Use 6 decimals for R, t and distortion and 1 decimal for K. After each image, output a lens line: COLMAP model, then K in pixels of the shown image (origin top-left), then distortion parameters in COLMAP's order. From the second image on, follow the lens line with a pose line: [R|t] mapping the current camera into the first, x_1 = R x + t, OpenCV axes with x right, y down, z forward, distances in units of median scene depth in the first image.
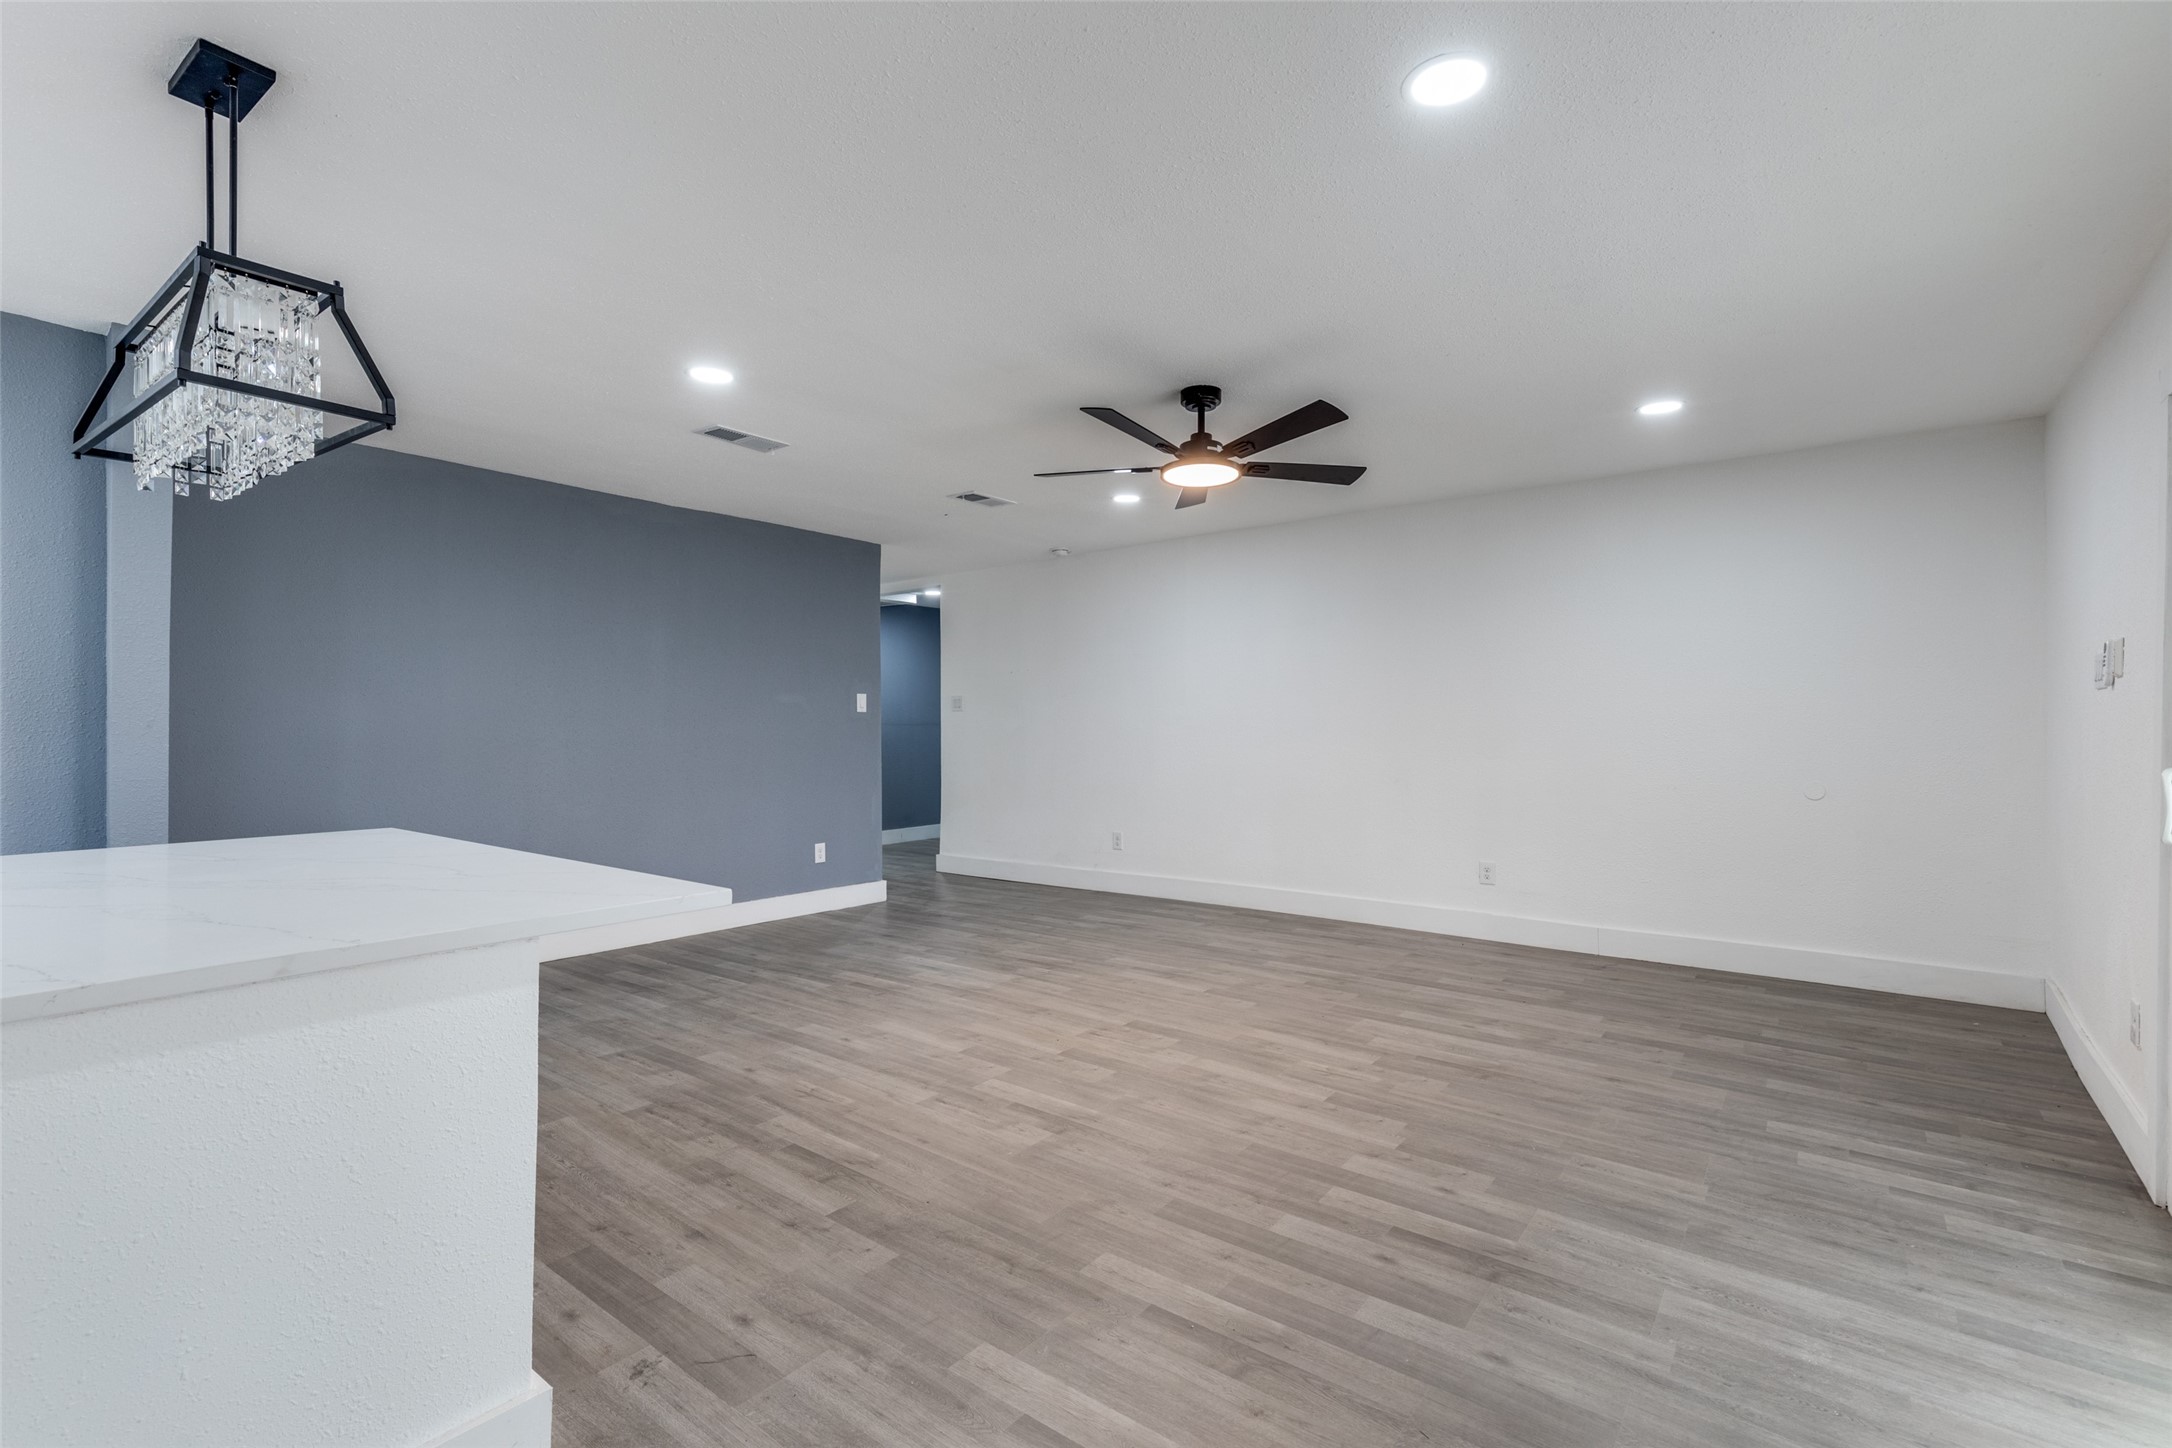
lens RADIAL K [[973.3, 0, 1065.9], [0, 973.3, 713.6], [0, 0, 1]] dist [0.004418, 0.000149]
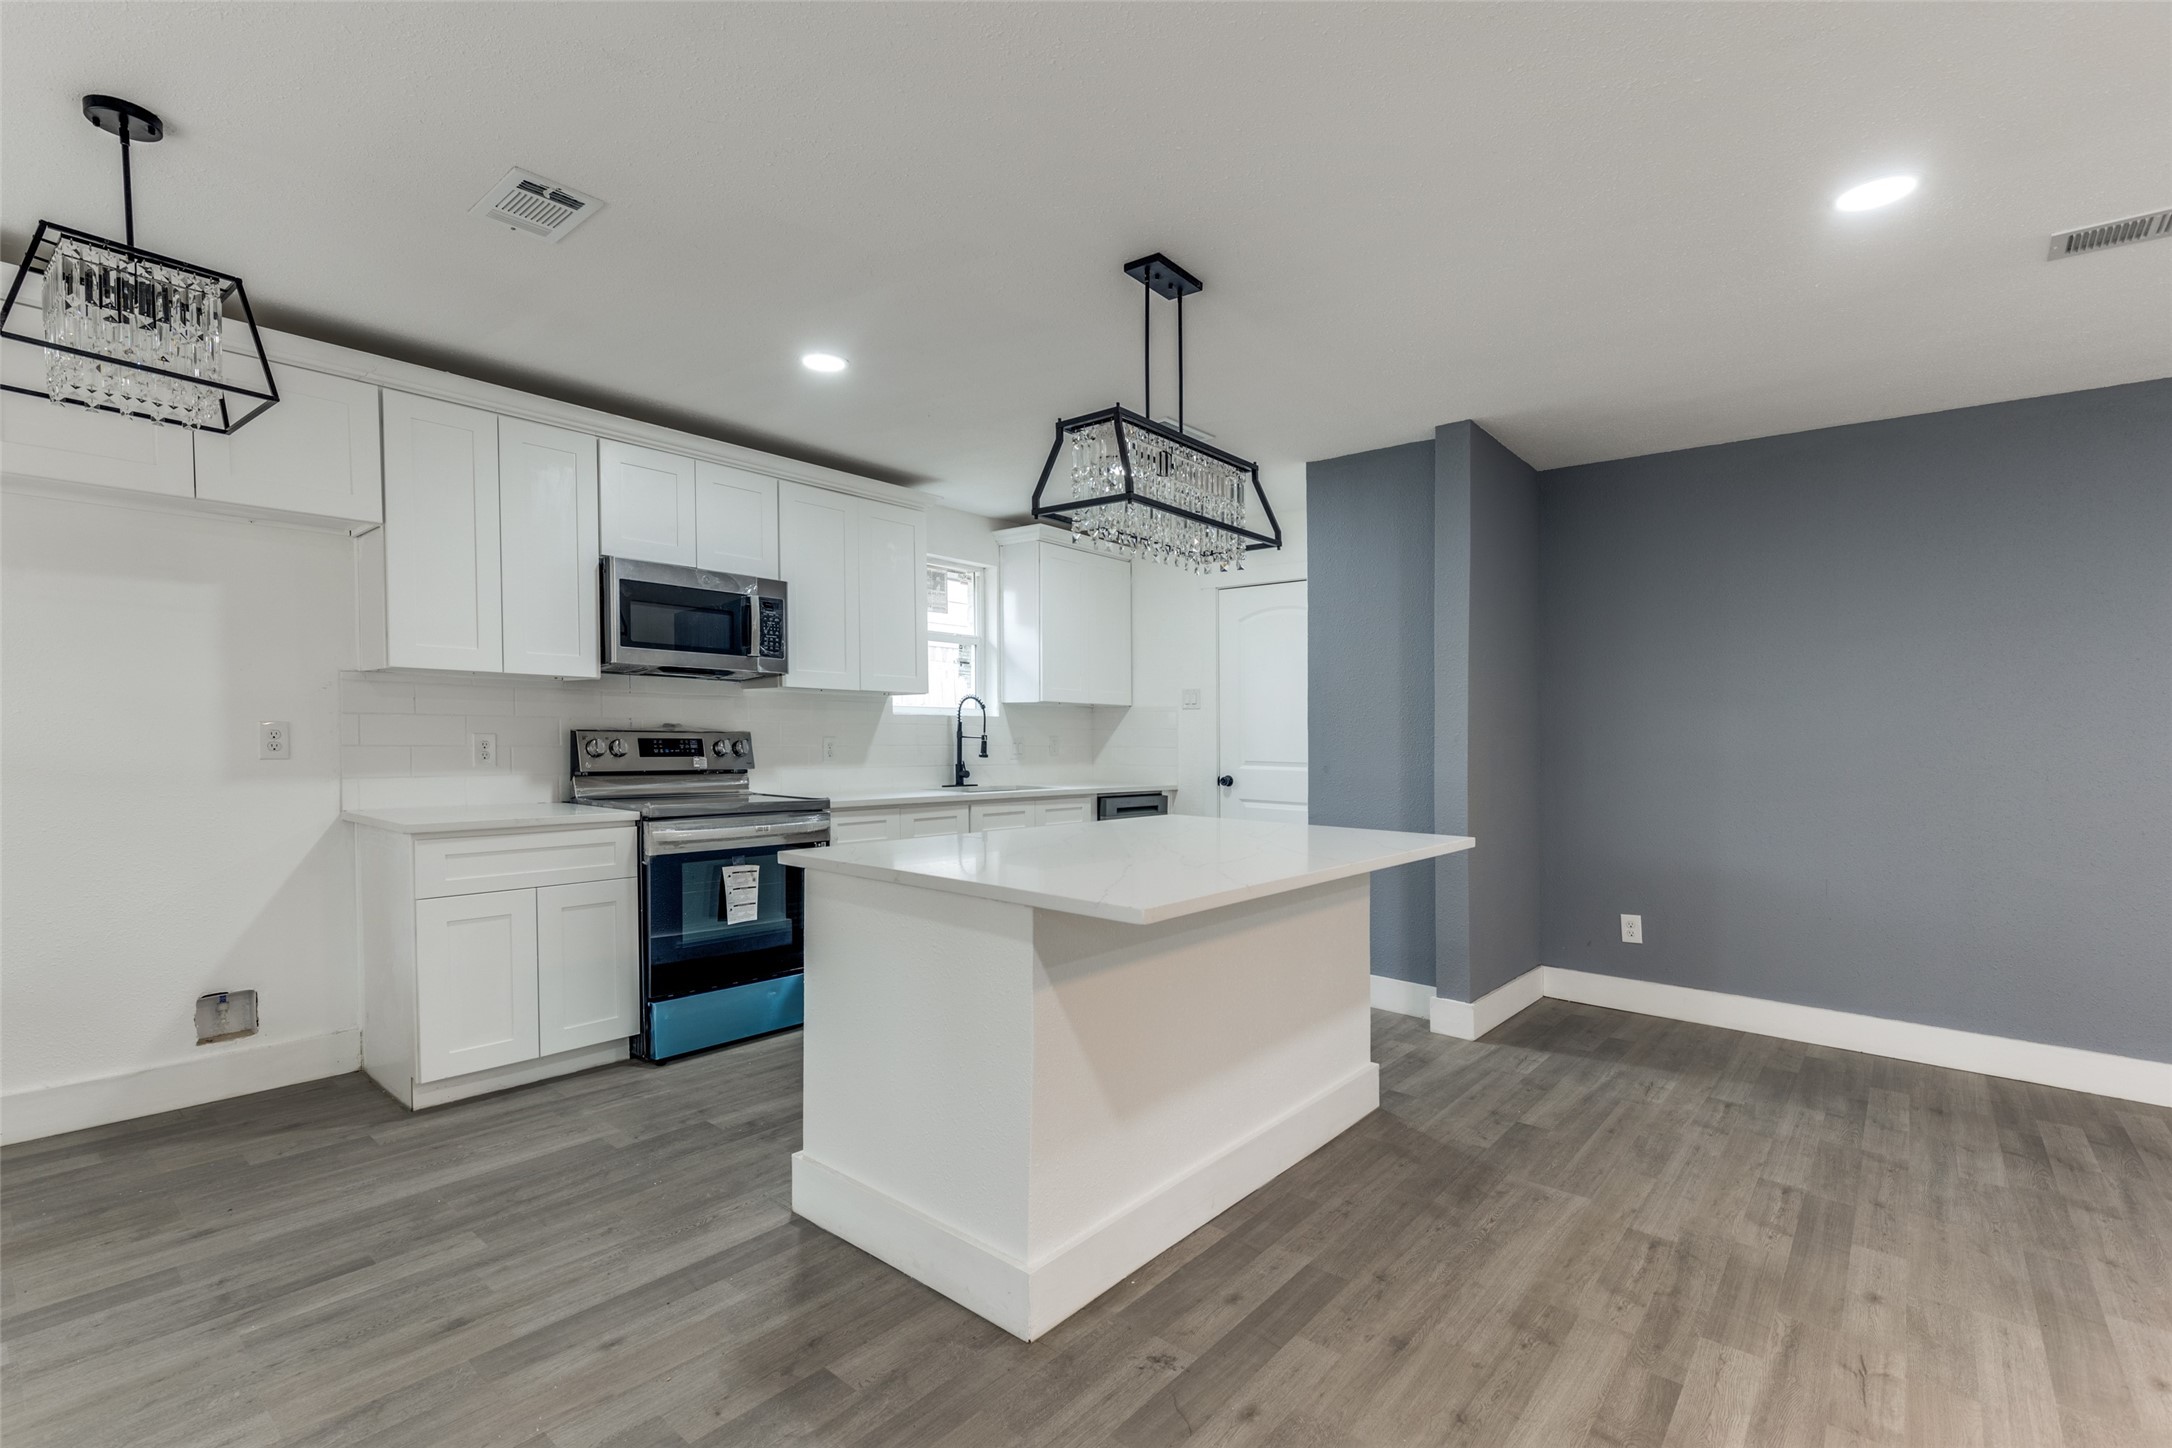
lens RADIAL K [[981.1, 0, 1061.8], [0, 981.1, 766.0], [0, 0, 1]] dist [0.003937, -0.000096]
pose [[-0.043665, 0.031410, -0.998552, 0.360557], [-0.002401, 0.999499, 0.031545, 0.008217], [0.999043, 0.003775, -0.043568, 0.579206]]
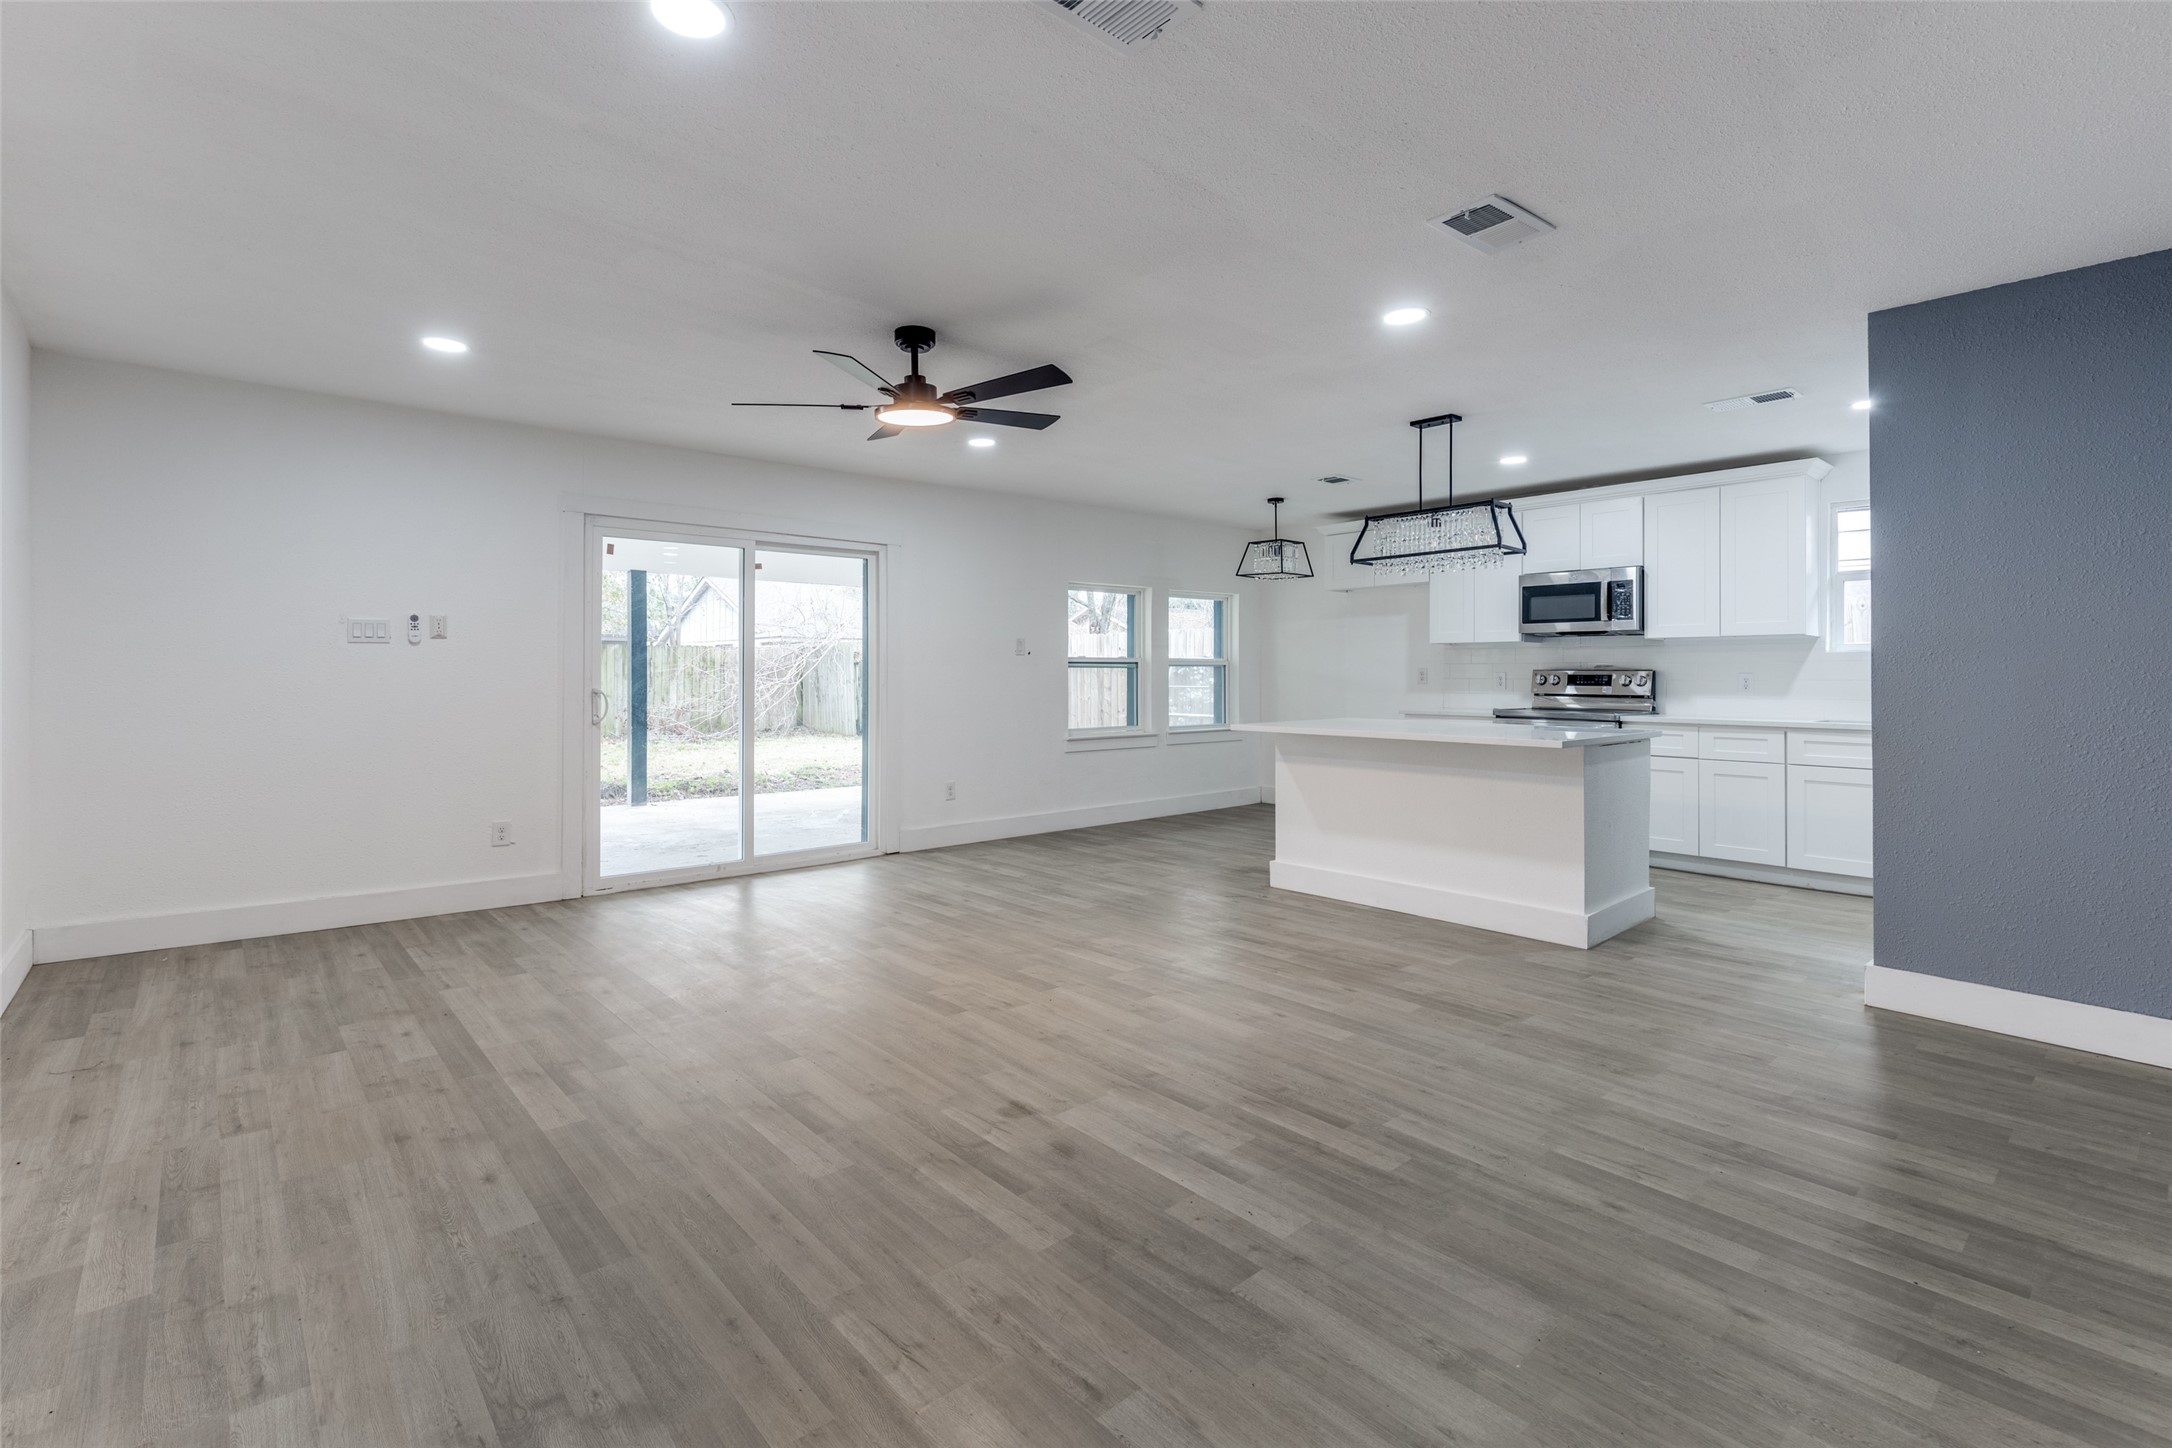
lens RADIAL K [[1007.1, 0, 1072.8], [0, 1007.1, 643.8], [0, 0, 1]] dist [0.002850, 0.000080]
pose [[-0.983790, 0.005230, 0.179249, -0.257556], [-0.001553, 0.999289, -0.037681, 0.032894], [-0.179319, -0.037348, -0.983082, 2.456959]]
